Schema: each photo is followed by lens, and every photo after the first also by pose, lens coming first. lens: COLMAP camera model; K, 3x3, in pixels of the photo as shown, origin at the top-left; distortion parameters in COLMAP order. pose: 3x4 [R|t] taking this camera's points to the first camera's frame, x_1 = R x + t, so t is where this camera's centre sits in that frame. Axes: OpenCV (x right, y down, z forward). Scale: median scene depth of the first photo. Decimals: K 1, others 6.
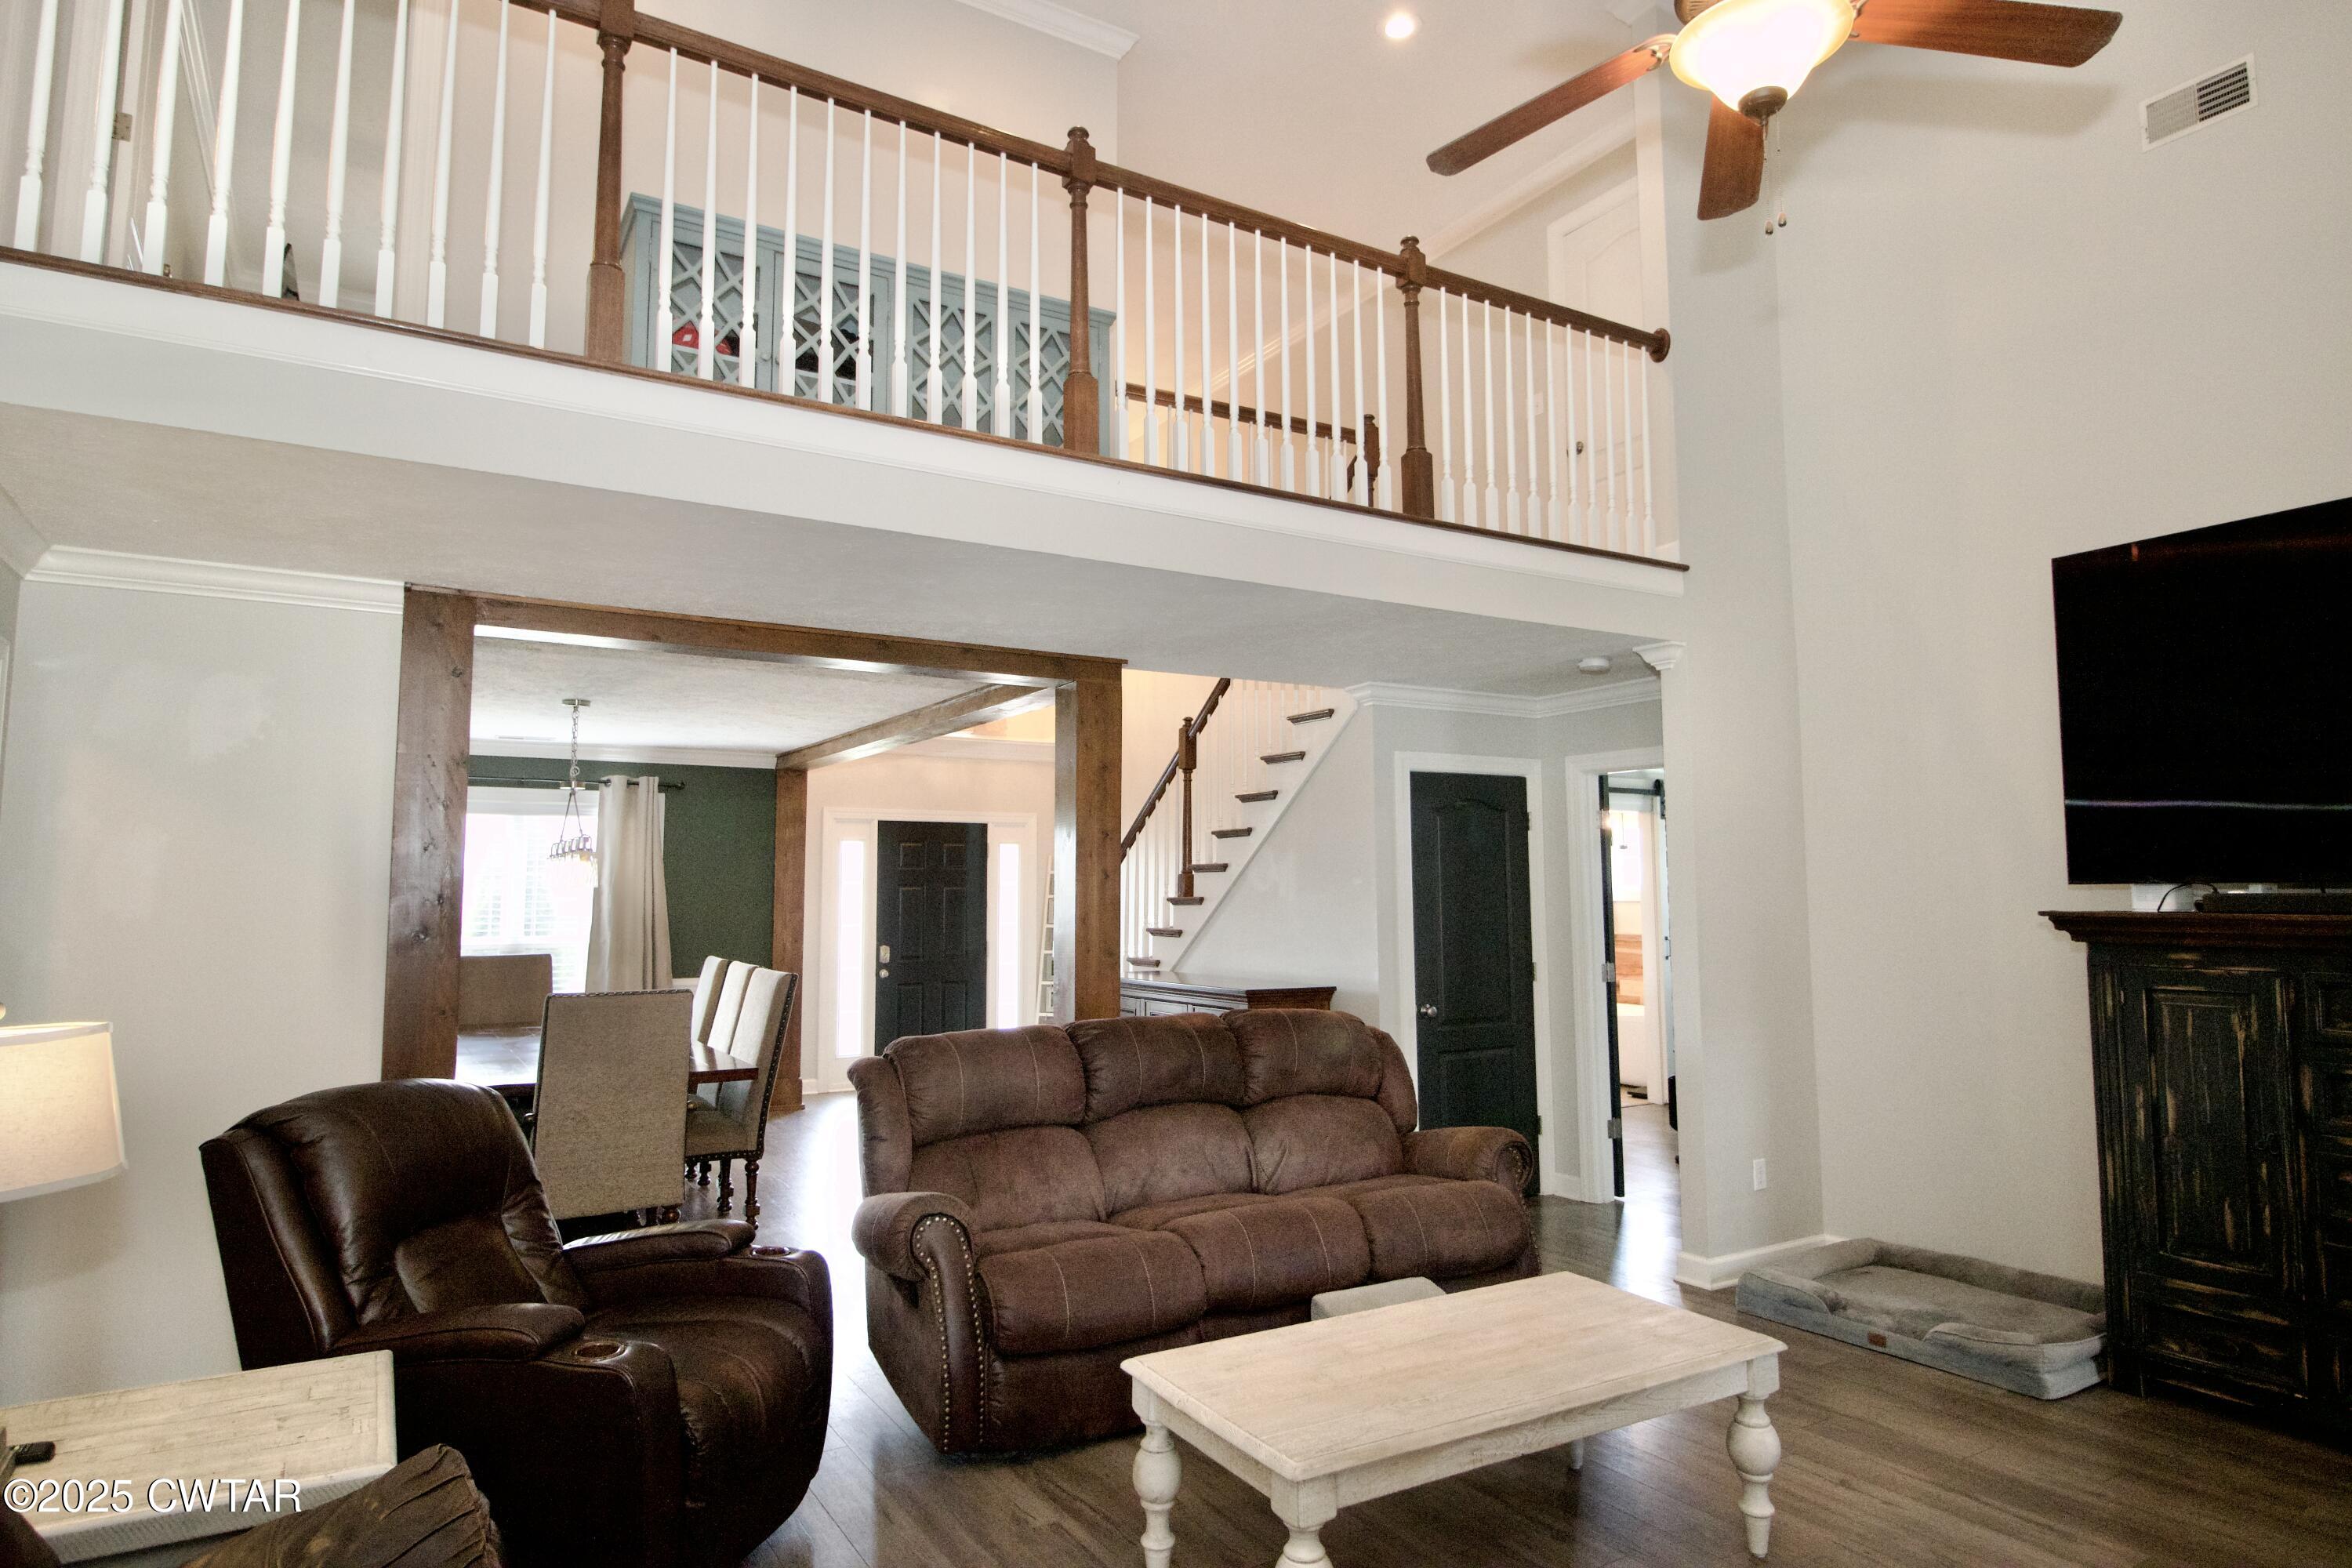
lens RADIAL K [[1342.5, 0, 1185.3], [0, 1342.5, 767.7], [0, 0, 1]] dist [0.000444, -0.007628]
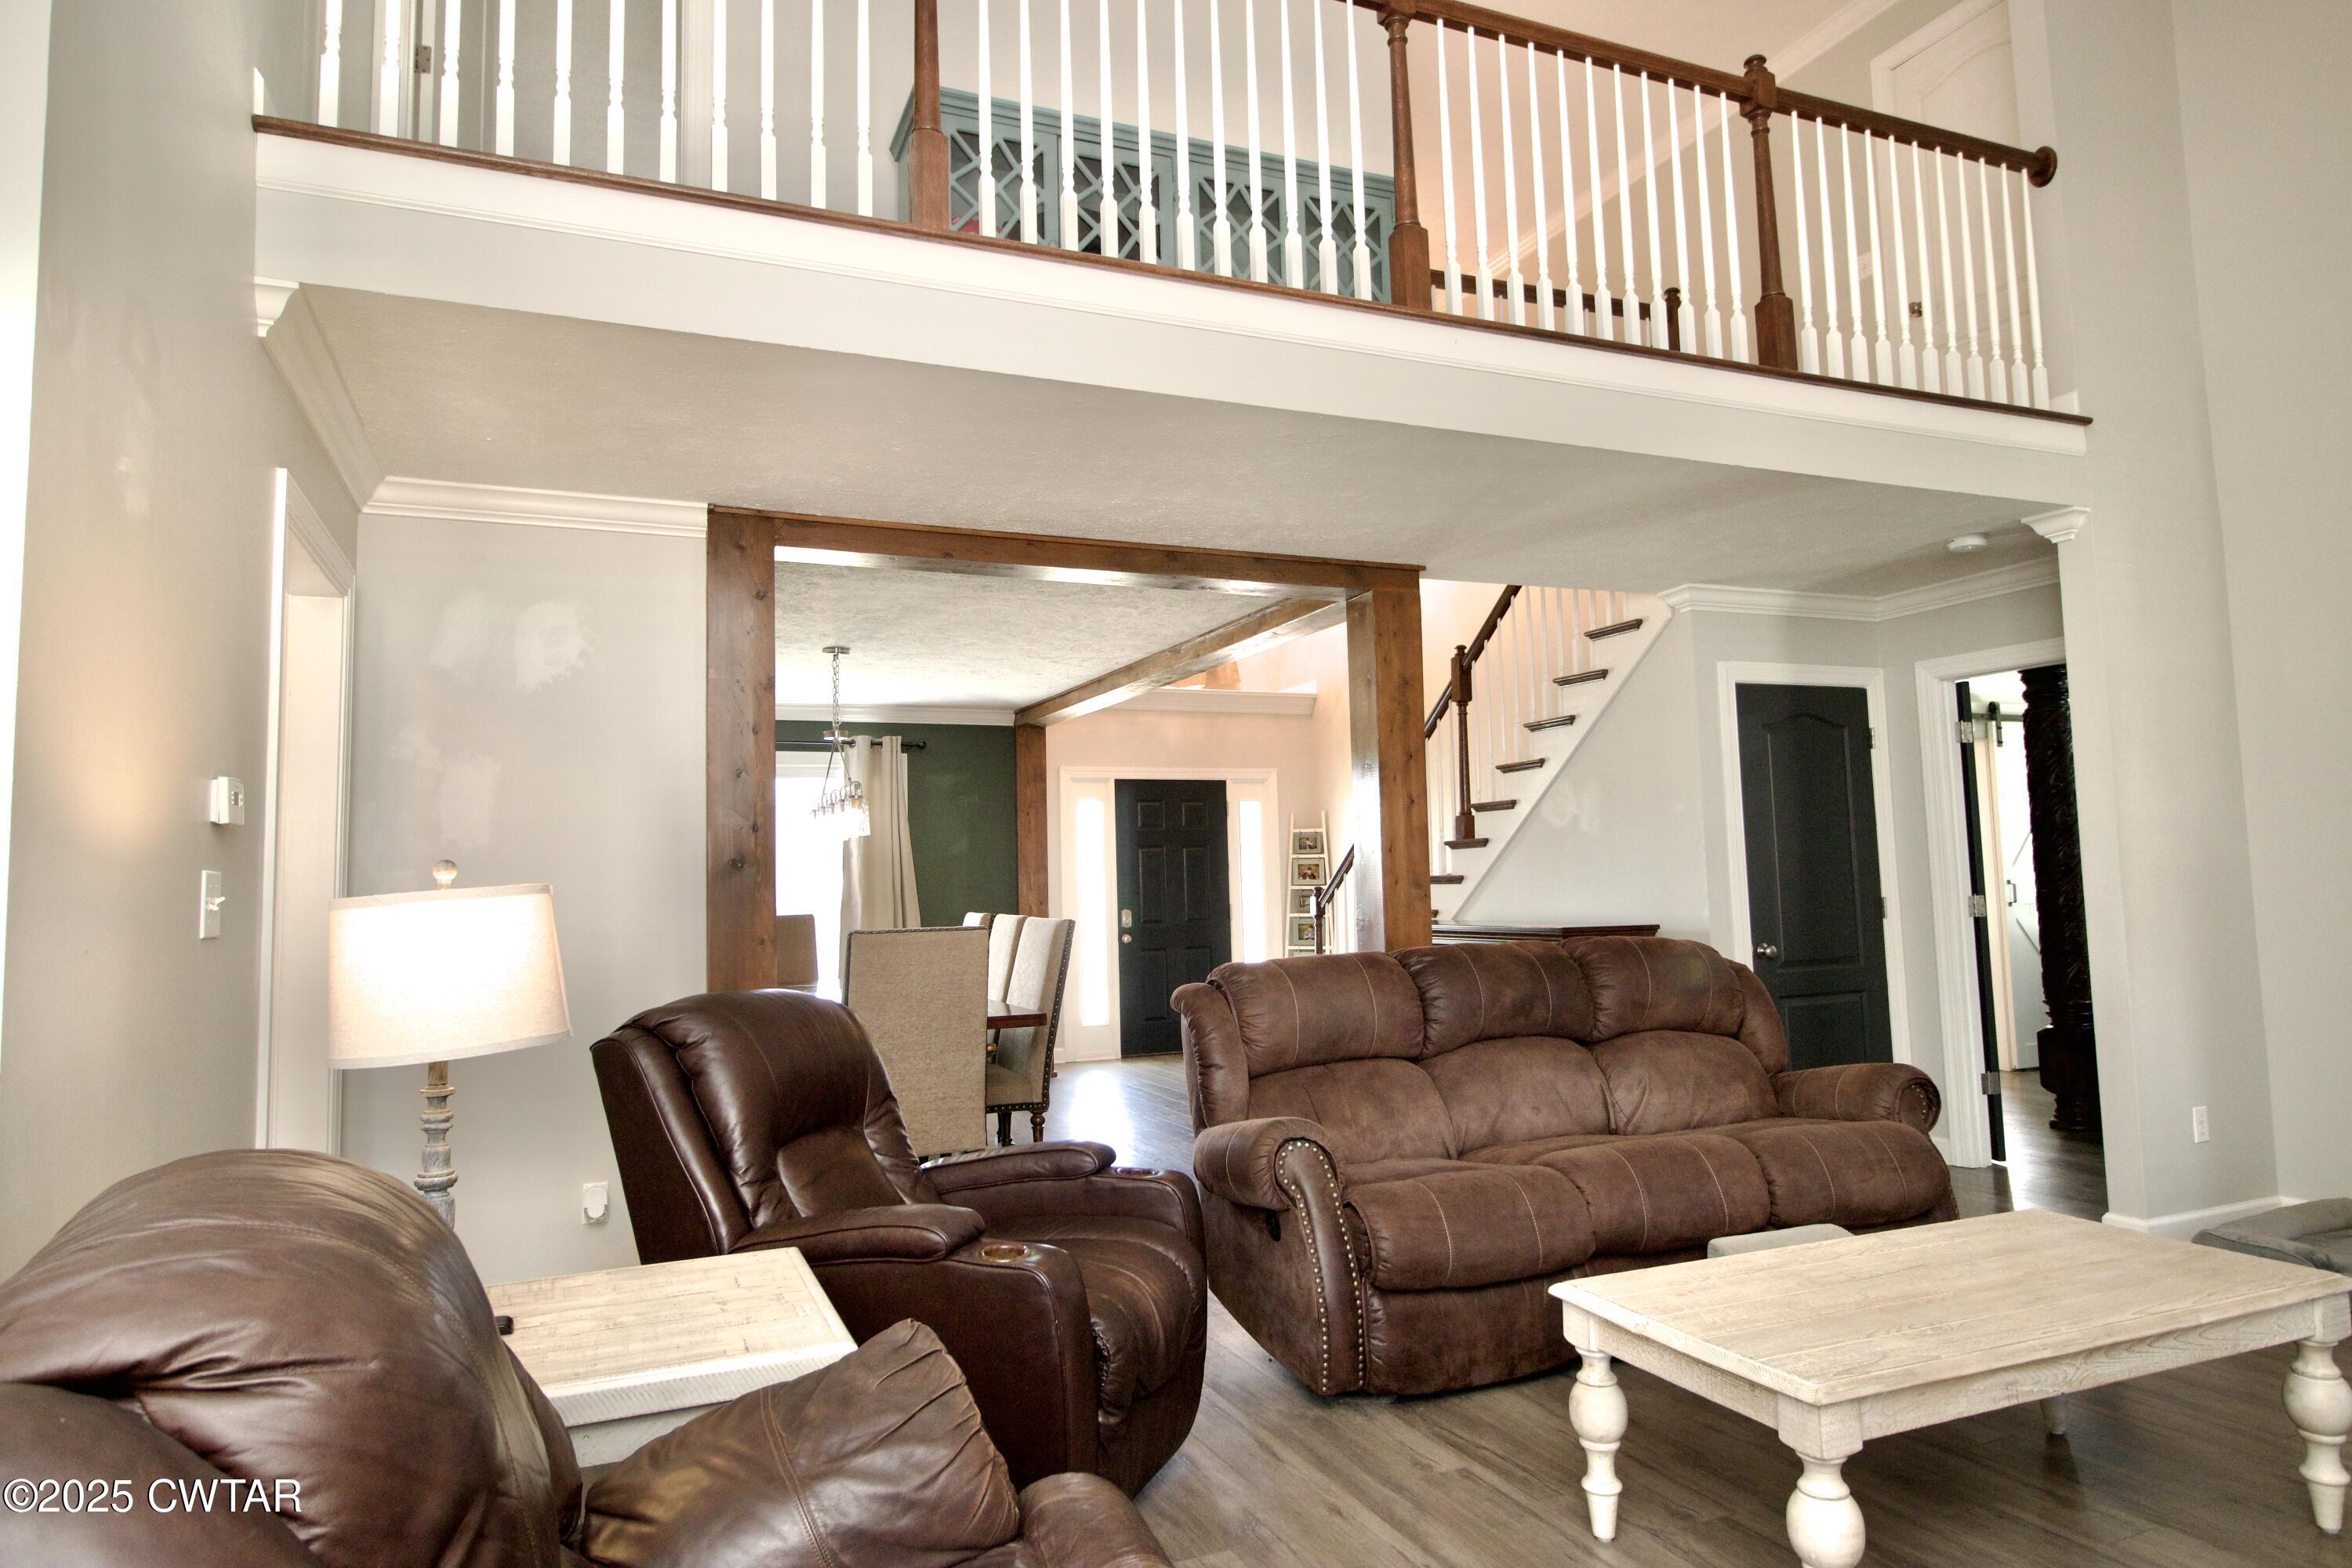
lens RADIAL K [[1411.3, 0, 1178.3], [0, 1411.3, 772.1], [0, 0, 1]] dist [0.007936, -0.015094]
pose [[0.989470, -0.031879, -0.141182, -0.093718], [0.034108, 0.999328, 0.013402, 0.049669], [0.140660, -0.018076, 0.989893, 0.023966]]
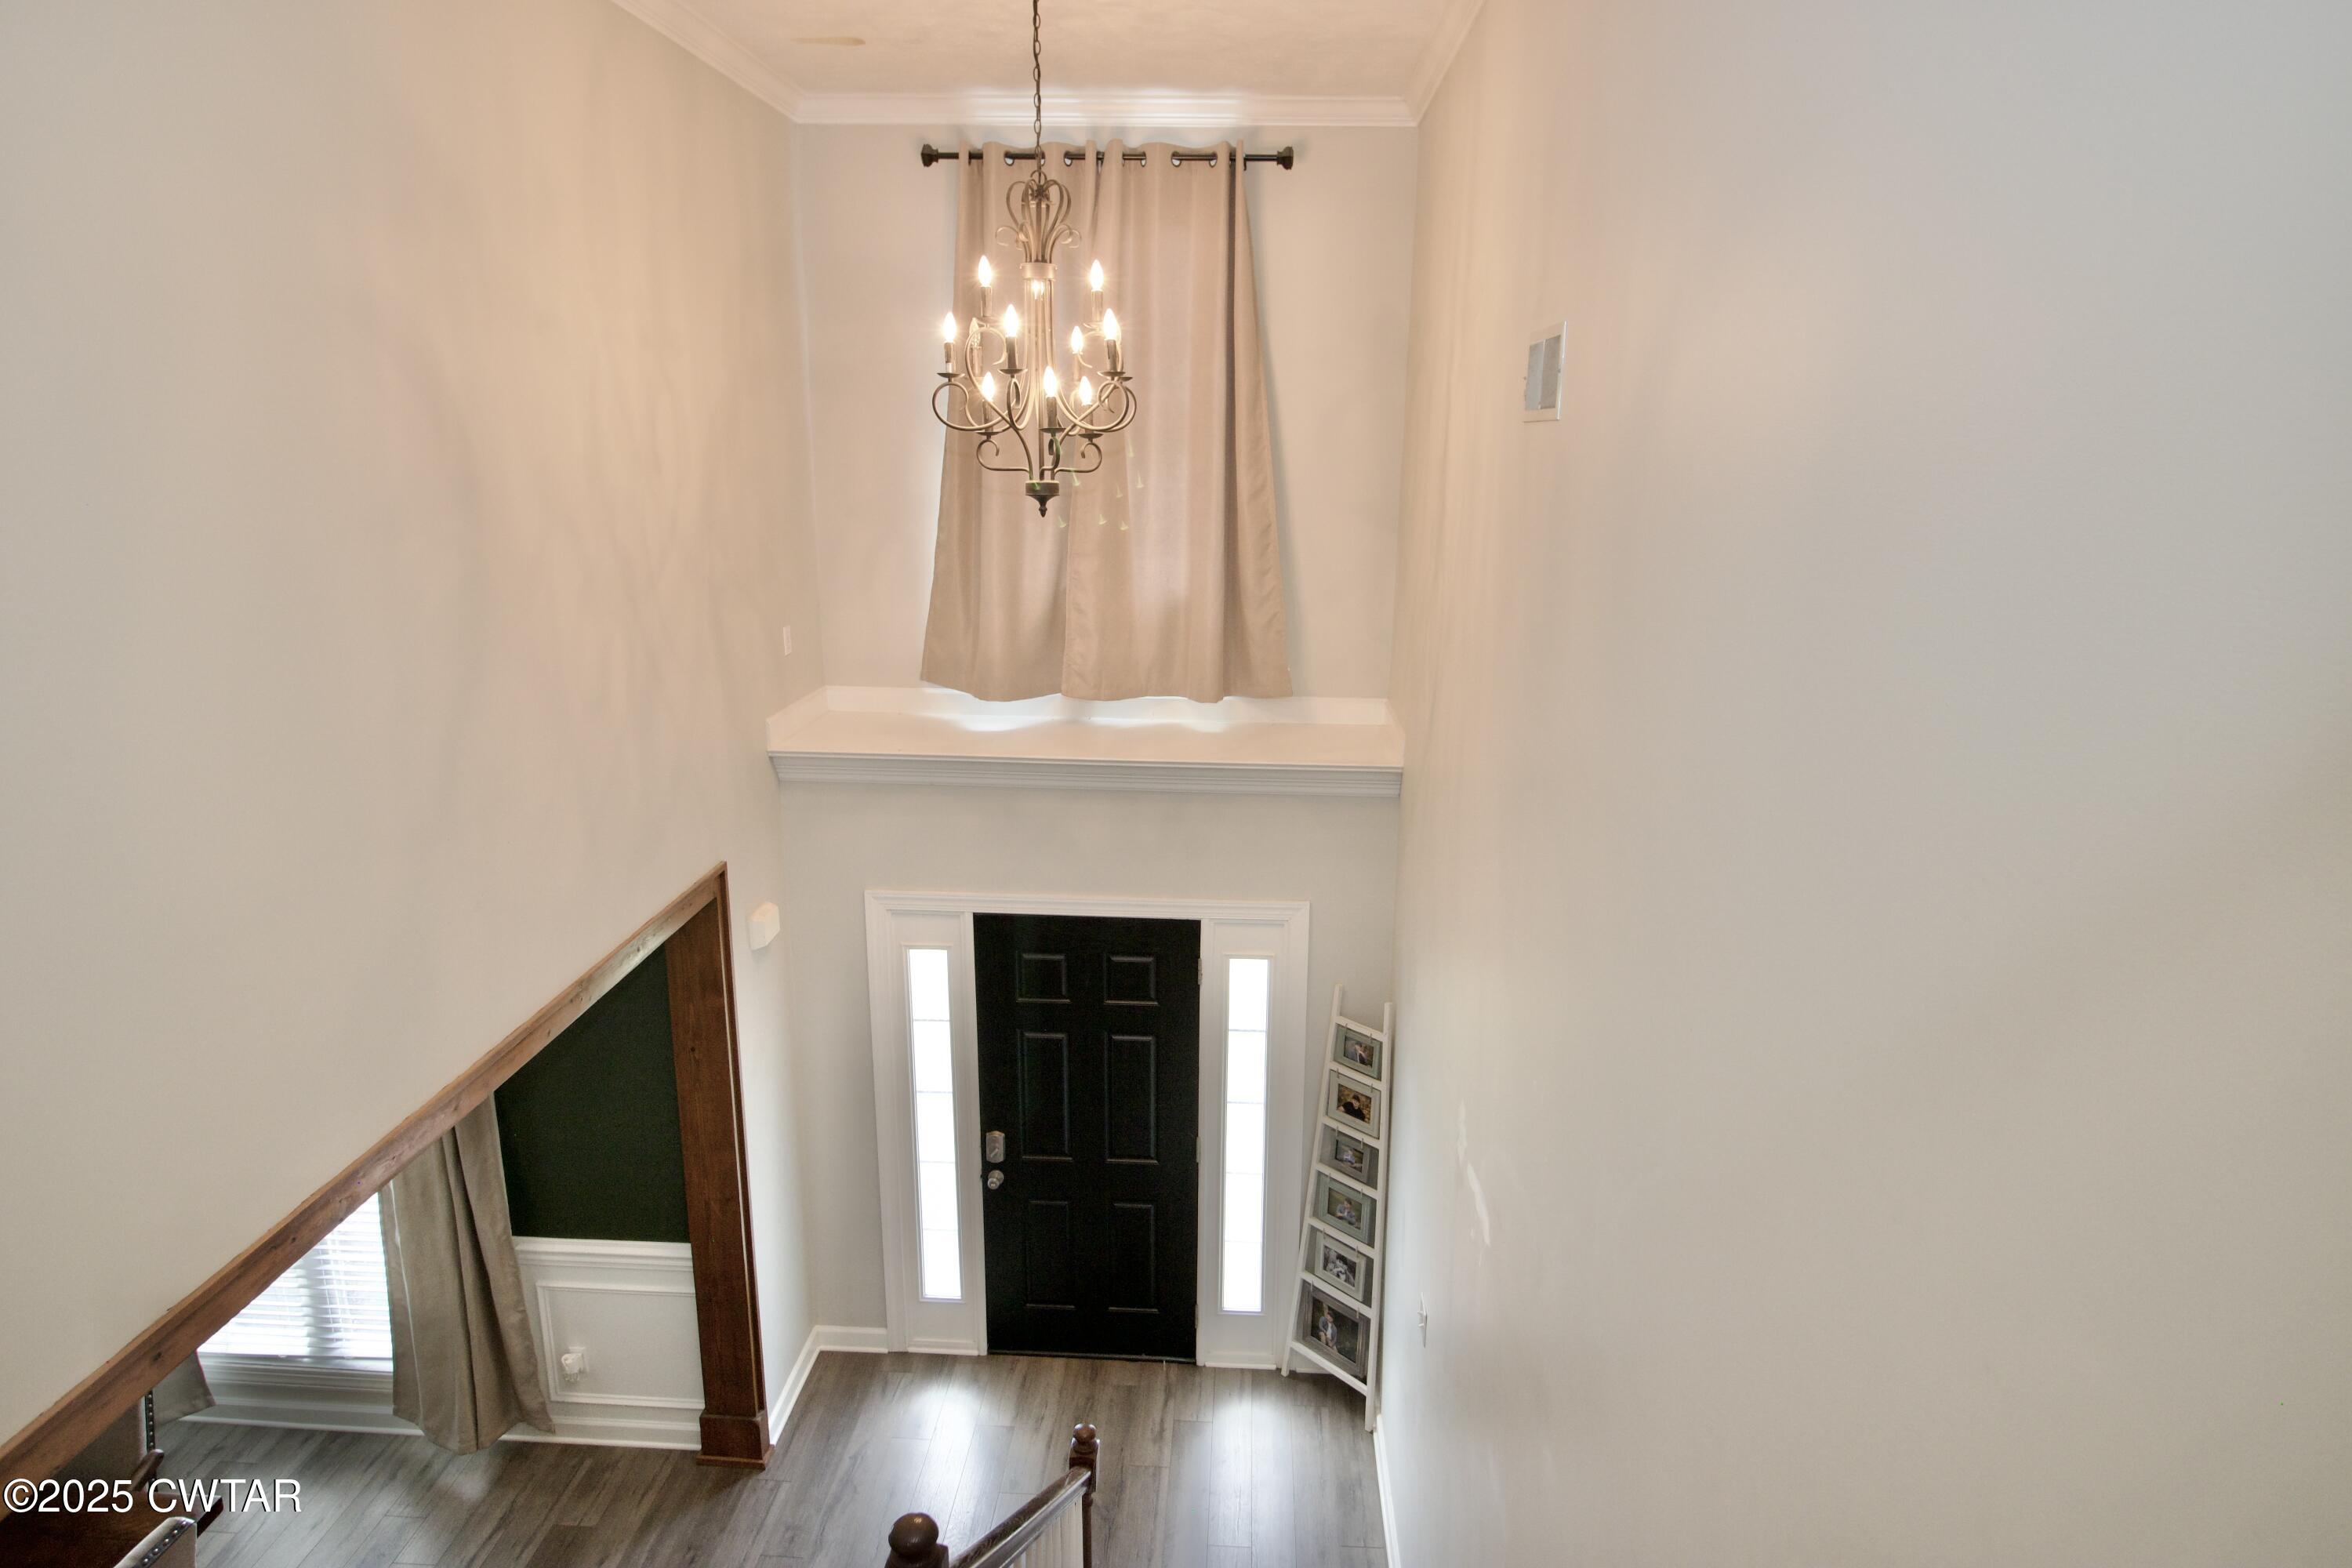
lens RADIAL K [[1411.3, 0, 1205.2], [0, 1411.3, 762.4], [0, 0, 1]] dist [0.007936, -0.015094]
pose [[0.835323, 0.145602, -0.530128, 0.278057], [0.035749, 0.947864, 0.316664, -0.412278], [0.548596, -0.283469, 0.786567, 1.432796]]
